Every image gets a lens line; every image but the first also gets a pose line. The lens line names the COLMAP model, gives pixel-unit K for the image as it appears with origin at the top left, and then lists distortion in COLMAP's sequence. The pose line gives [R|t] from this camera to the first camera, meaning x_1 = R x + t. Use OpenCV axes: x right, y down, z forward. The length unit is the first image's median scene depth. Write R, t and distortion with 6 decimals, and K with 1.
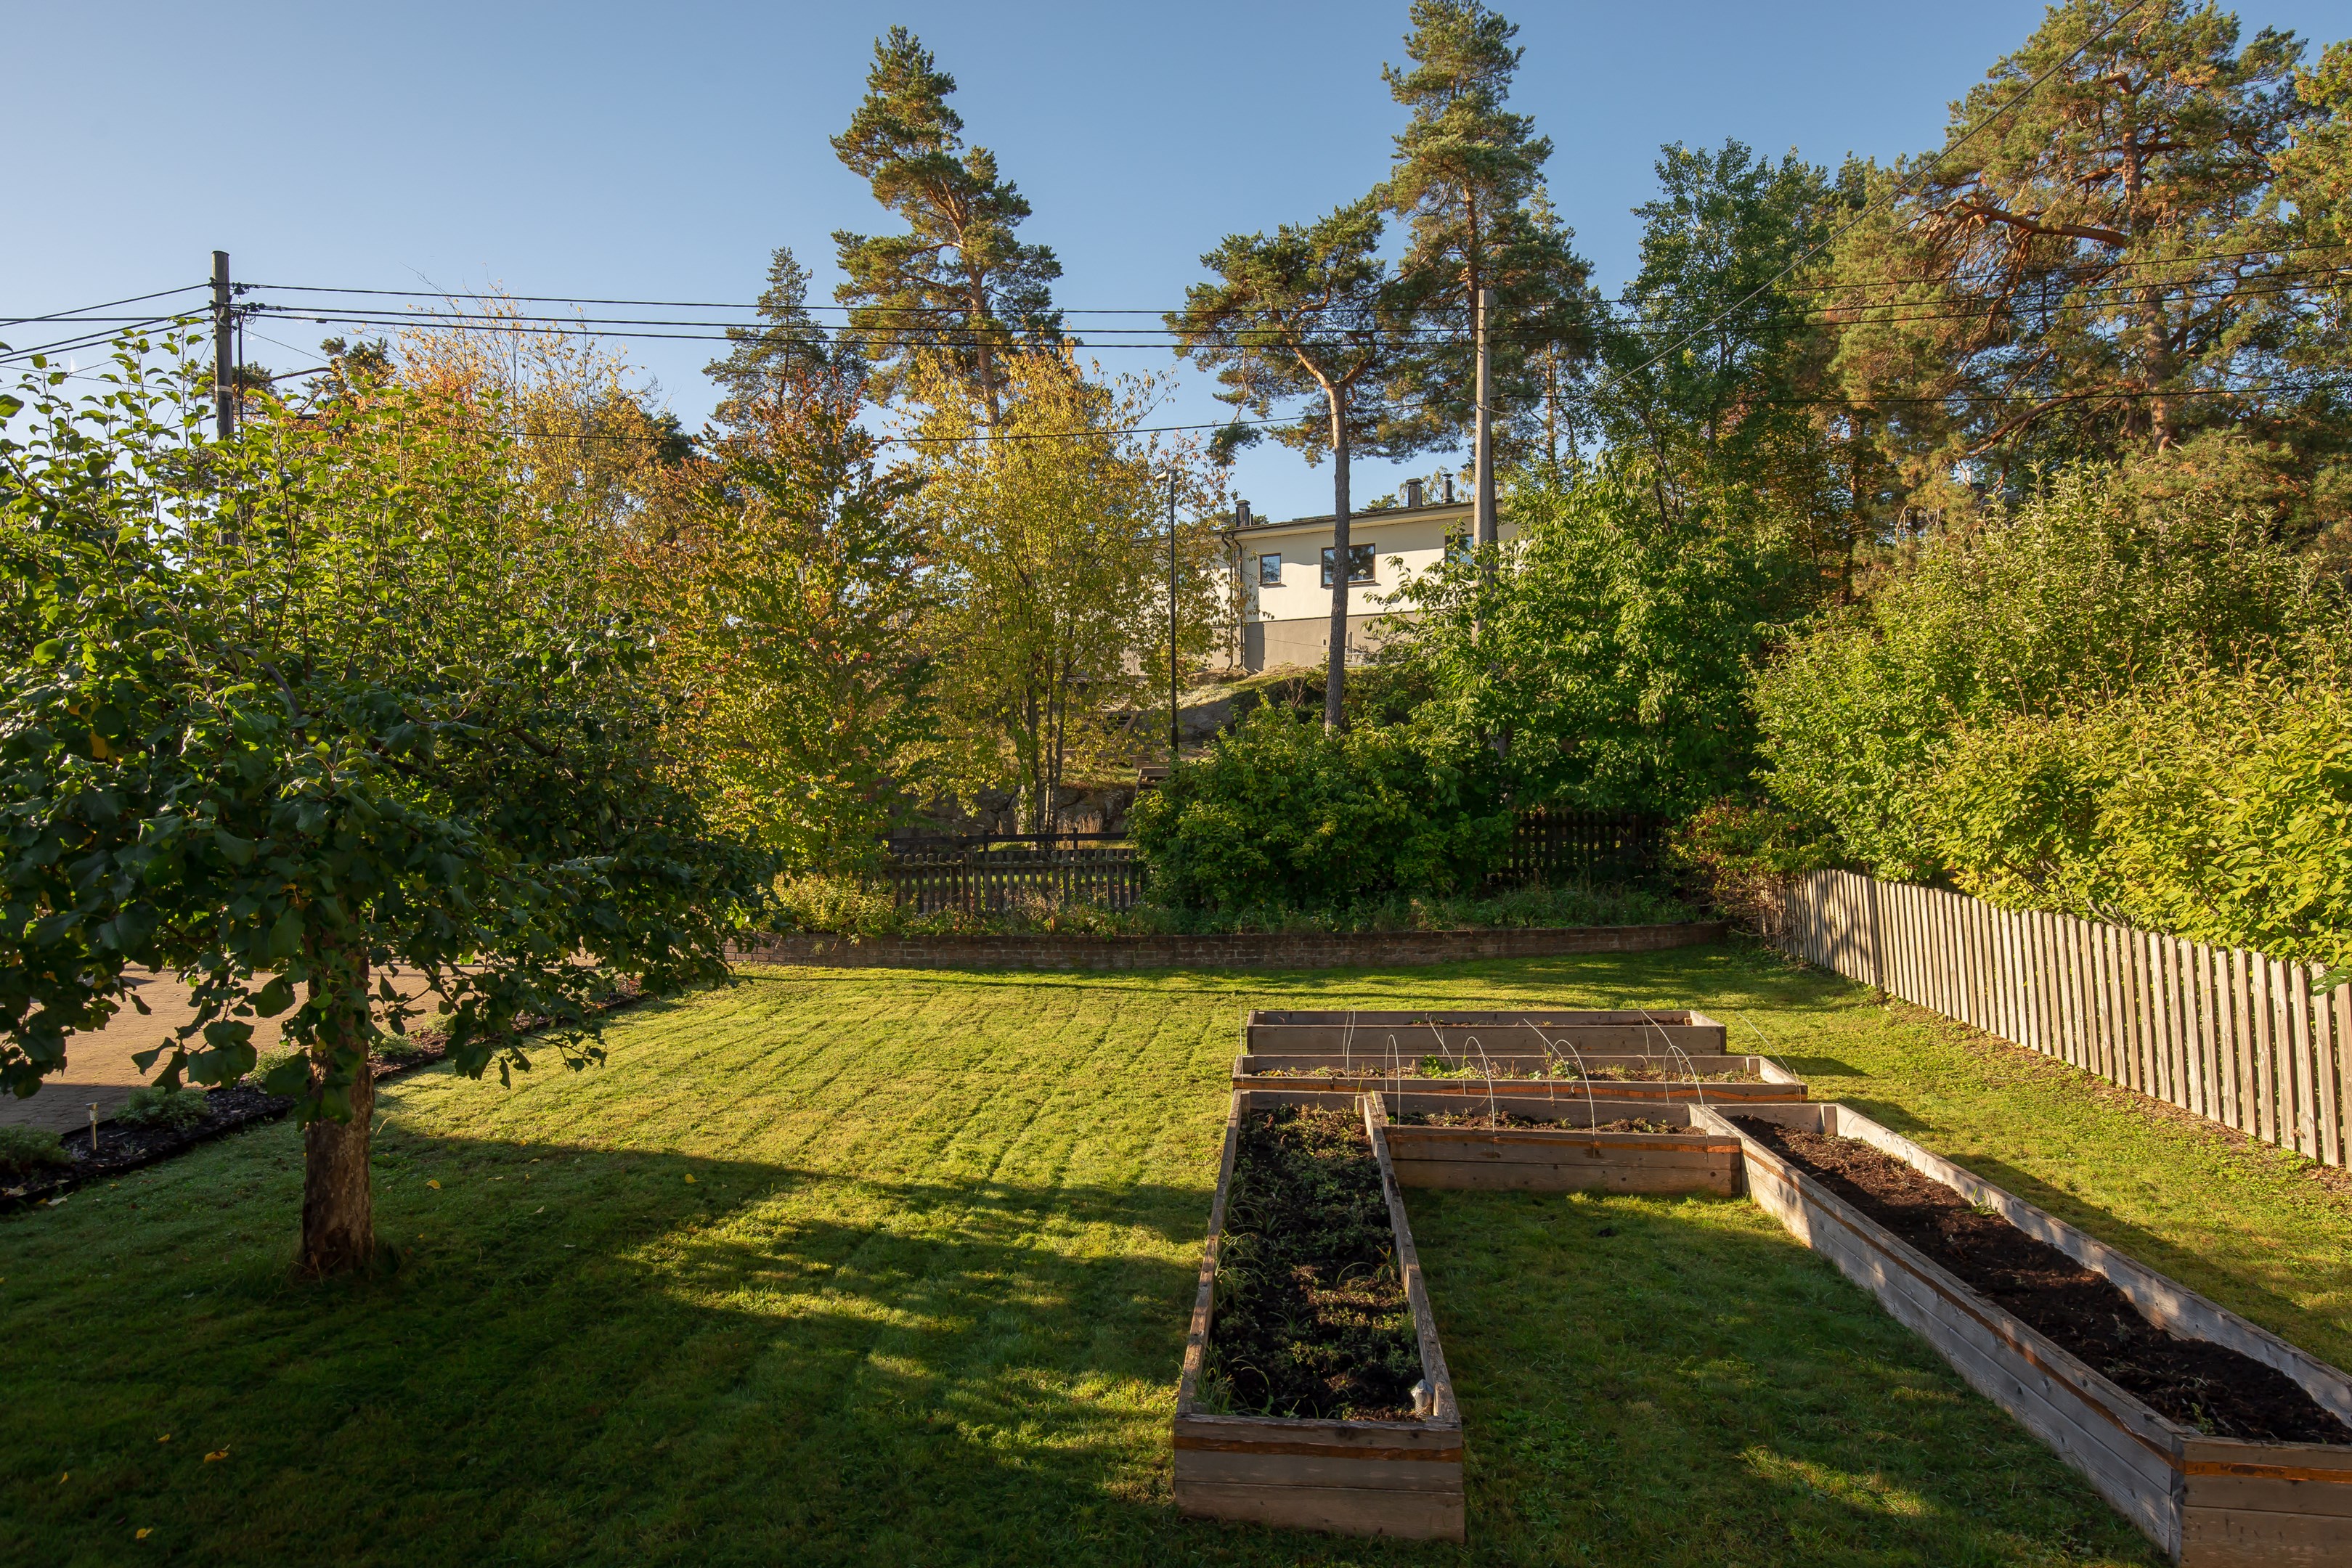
lens RADIAL K [[1372.1, 0, 1185.0], [0, 1372.1, 780.9], [0, 0, 1]] dist [-0.003337, 0.001069]
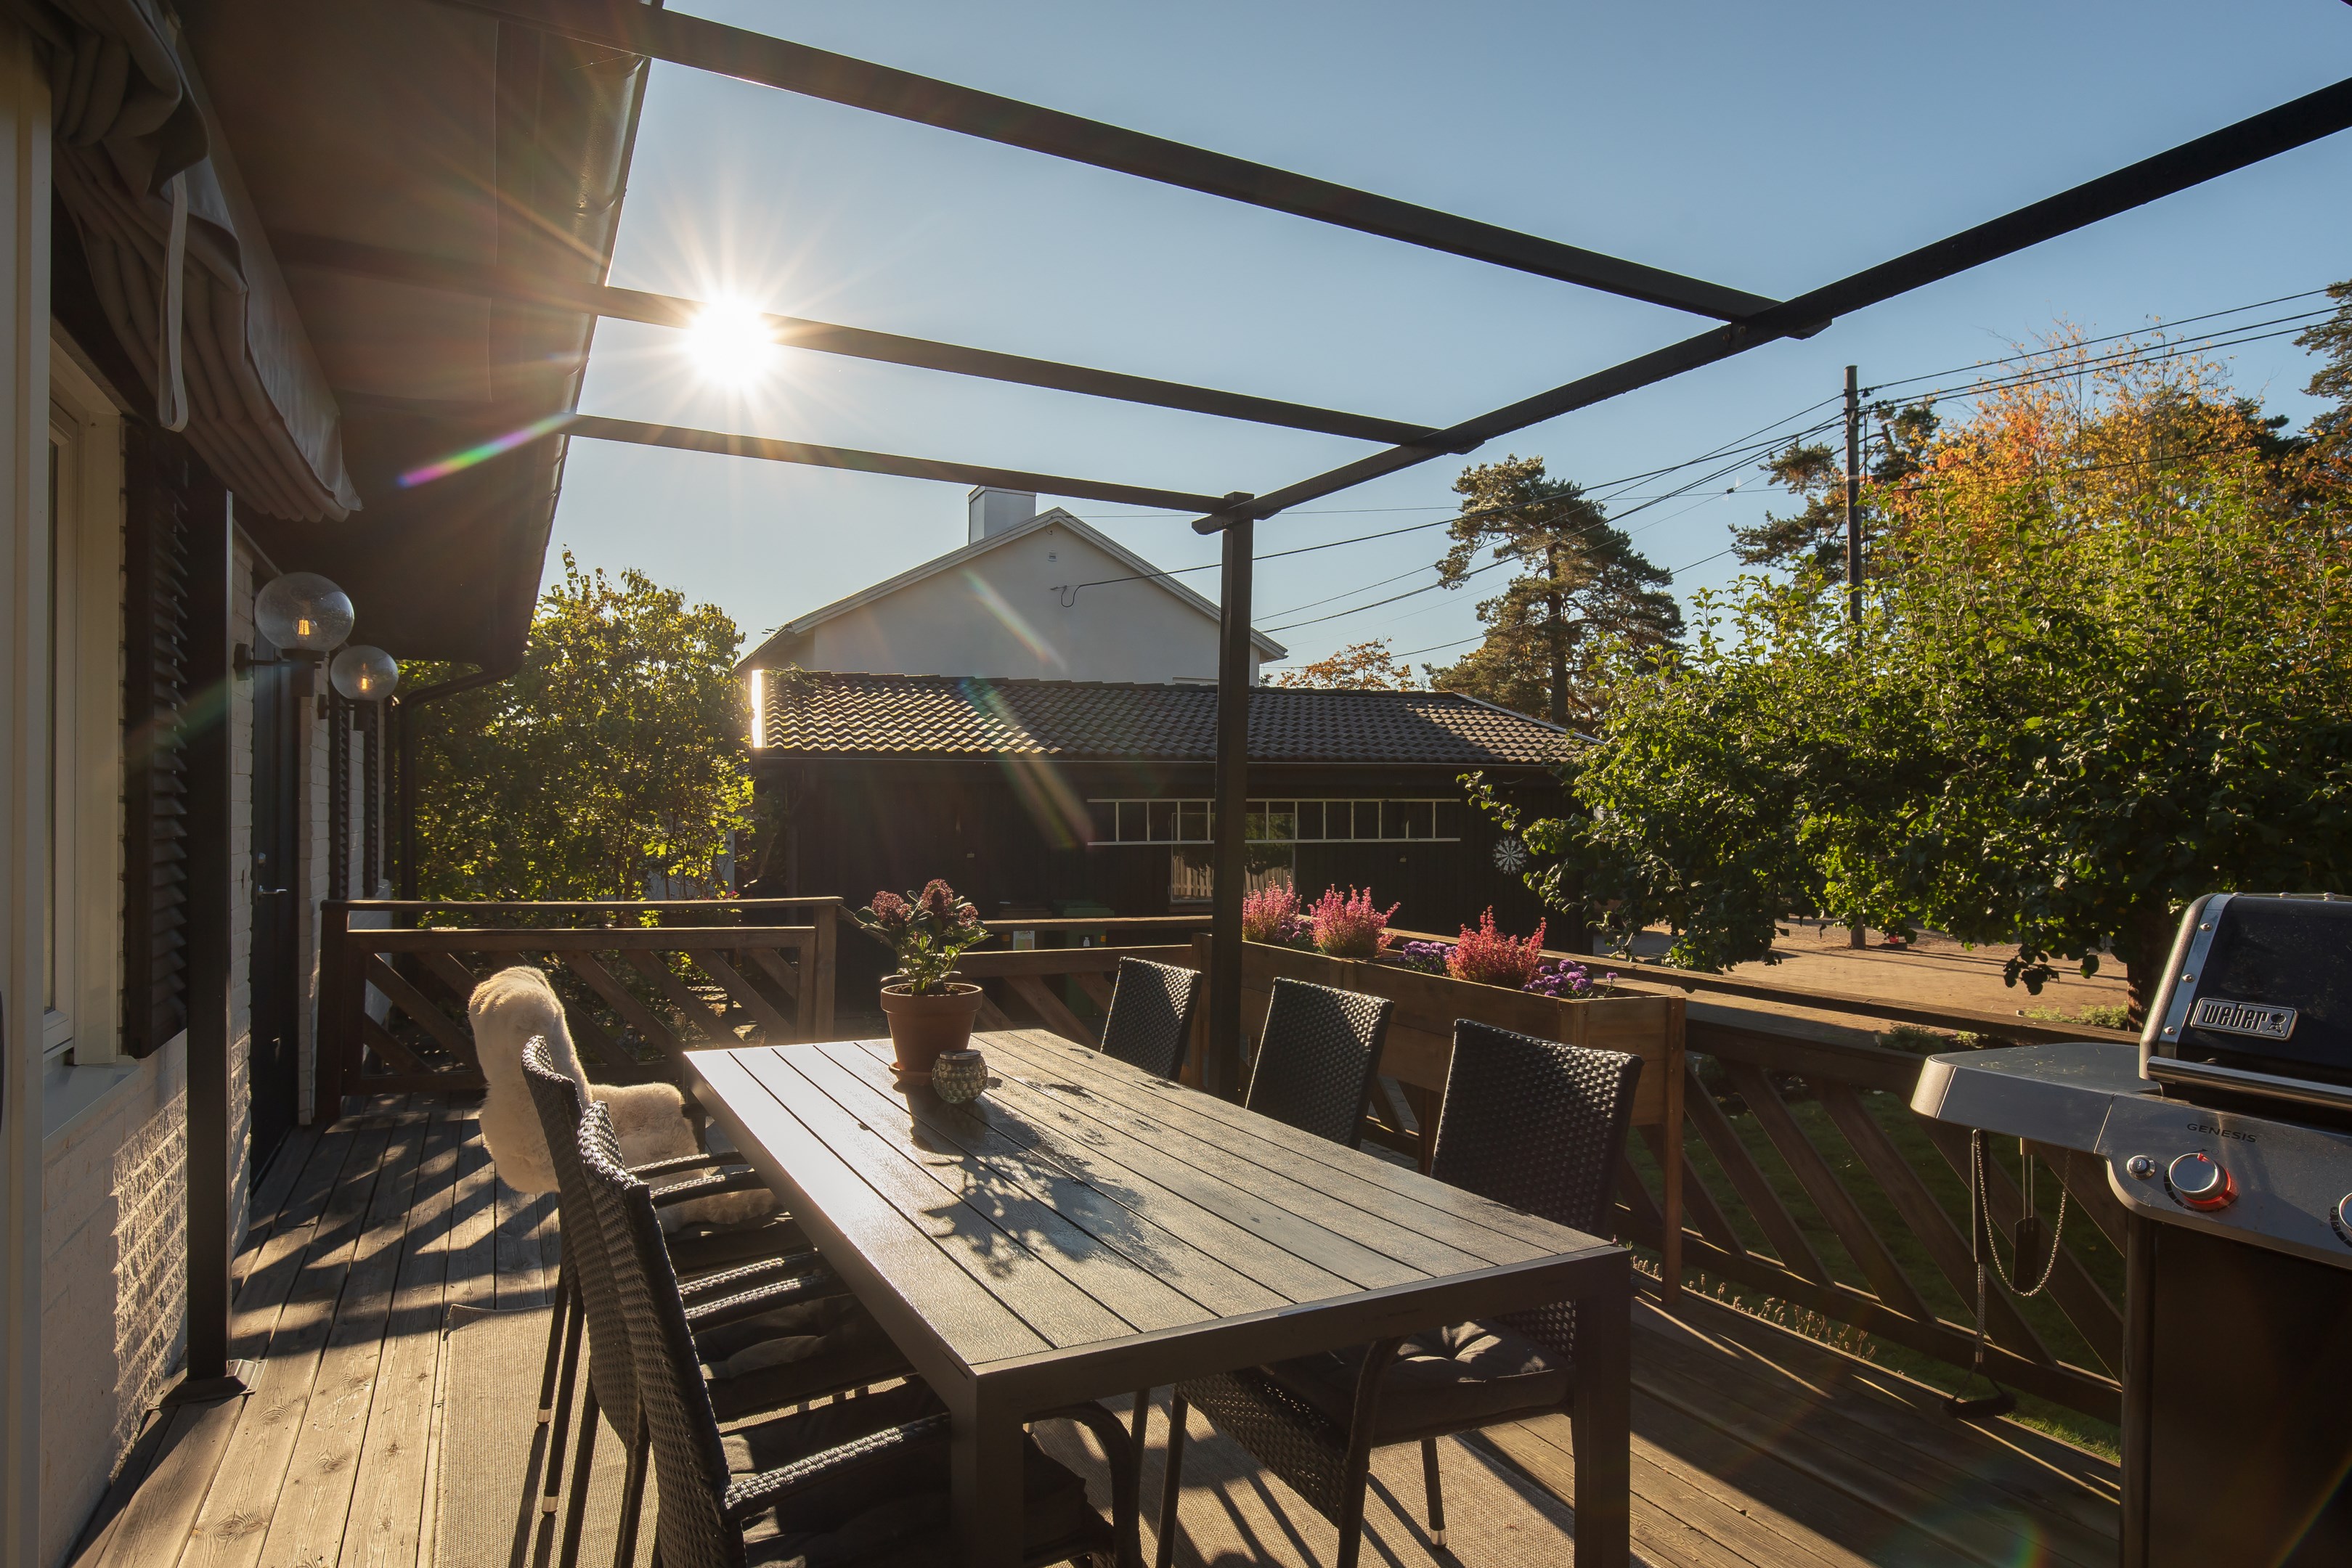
lens RADIAL K [[1344.5, 0, 1175.9], [0, 1344.5, 797.1], [0, 0, 1]] dist [0.001934, 0.000316]
pose [[0.545133, 0.002608, -0.838346, -0.016529], [-0.005996, 0.999982, -0.000789, 0.002380], [0.838328, 0.005457, 0.545139, -0.110626]]
